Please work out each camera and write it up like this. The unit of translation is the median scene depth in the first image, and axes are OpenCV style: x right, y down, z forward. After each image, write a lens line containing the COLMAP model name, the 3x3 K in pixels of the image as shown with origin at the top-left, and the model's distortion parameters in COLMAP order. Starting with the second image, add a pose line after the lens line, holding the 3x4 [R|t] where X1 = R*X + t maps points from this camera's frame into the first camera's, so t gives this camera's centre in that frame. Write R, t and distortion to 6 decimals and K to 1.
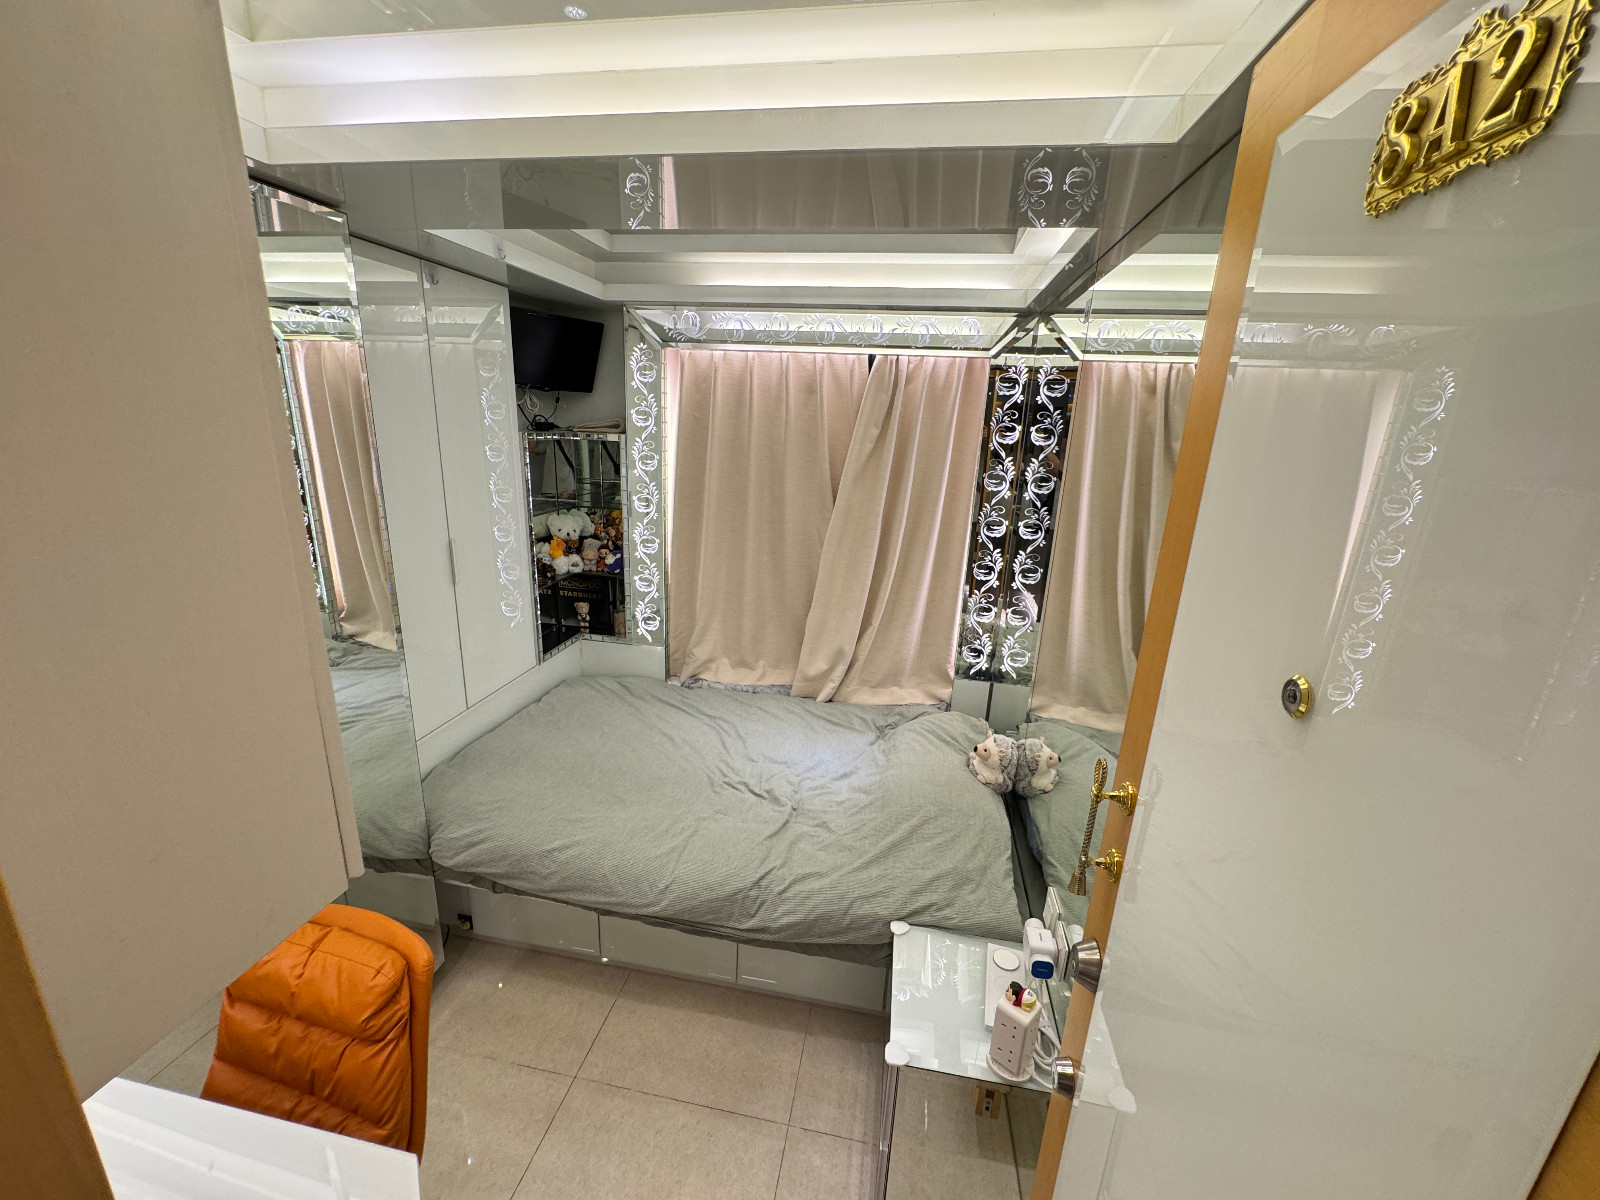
lens RADIAL K [[647.1, 0, 792.8], [0, 647.1, 598.0], [0, 0, 1]] dist [-0.009695, 0.002888]
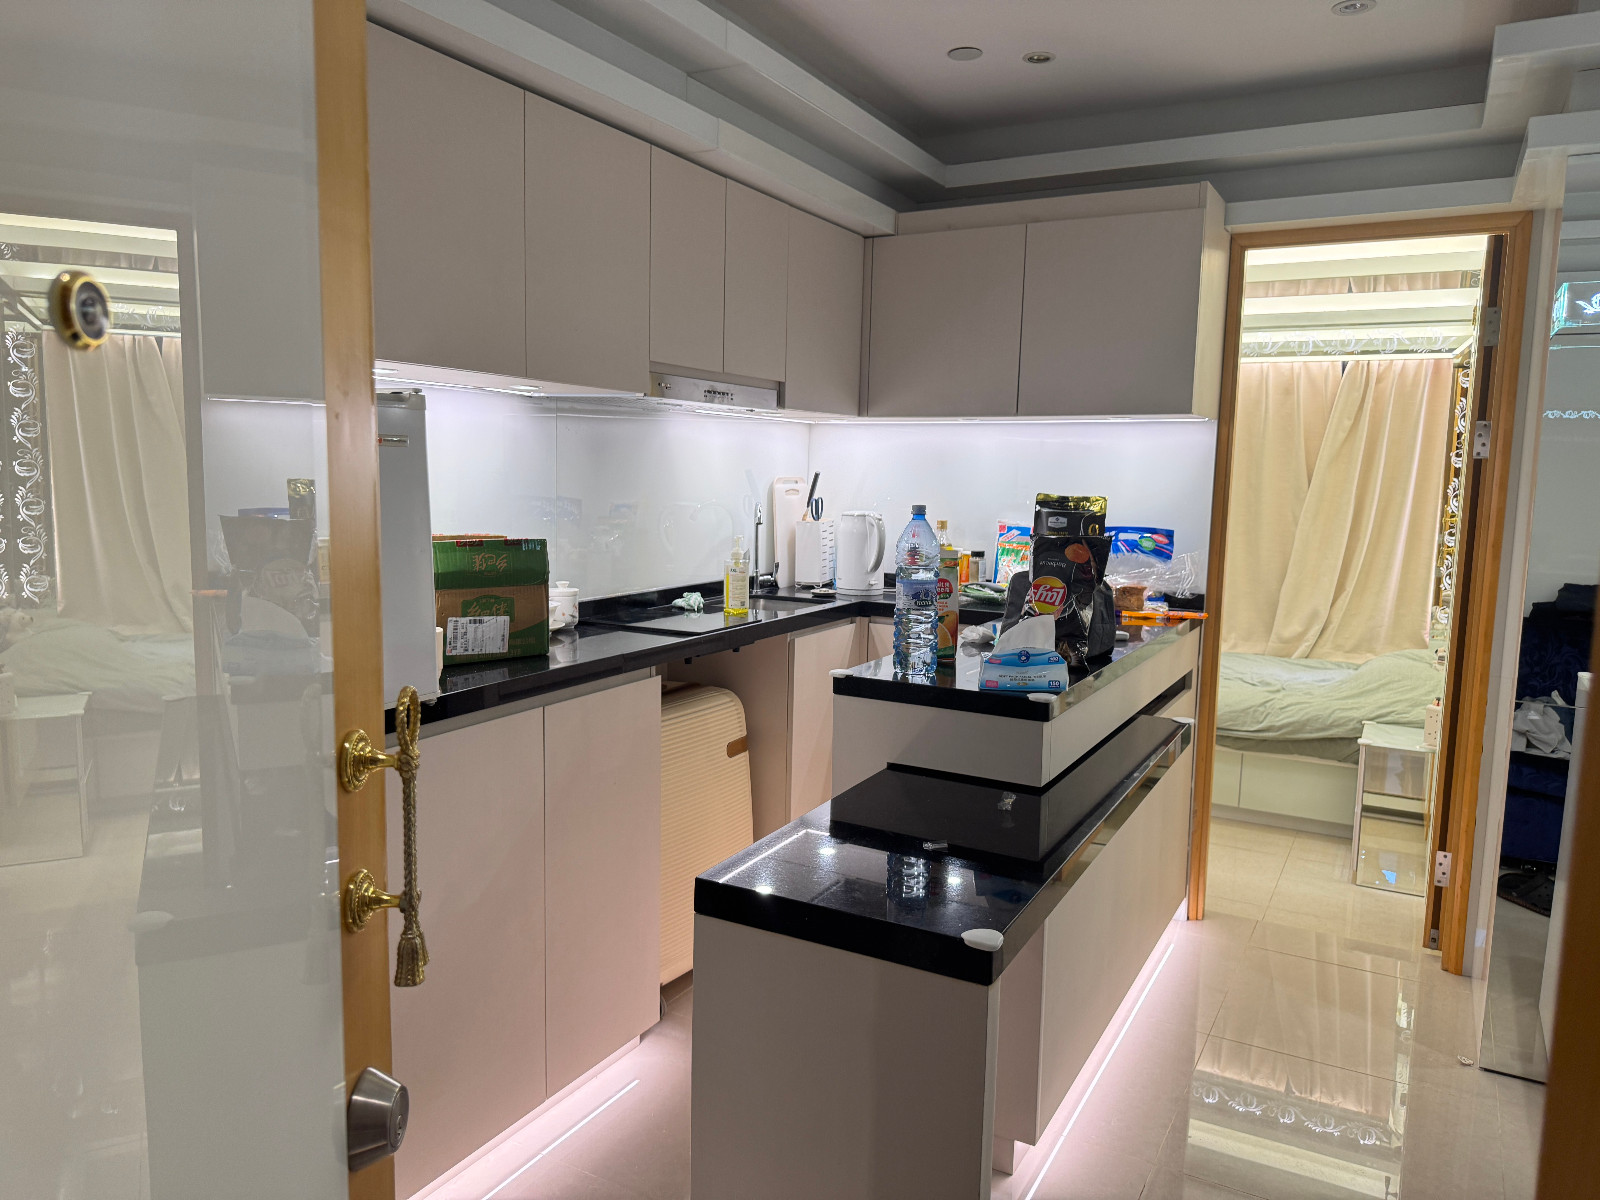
lens RADIAL K [[1128.0, 0, 798.7], [0, 1128.0, 597.6], [0, 0, 1]] dist [0.031884, -0.026563]
pose [[0.947678, 0.014735, -0.318887, -0.158815], [-0.065333, 0.986742, -0.148564, 0.433775], [0.312470, 0.161624, 0.936077, -1.211772]]
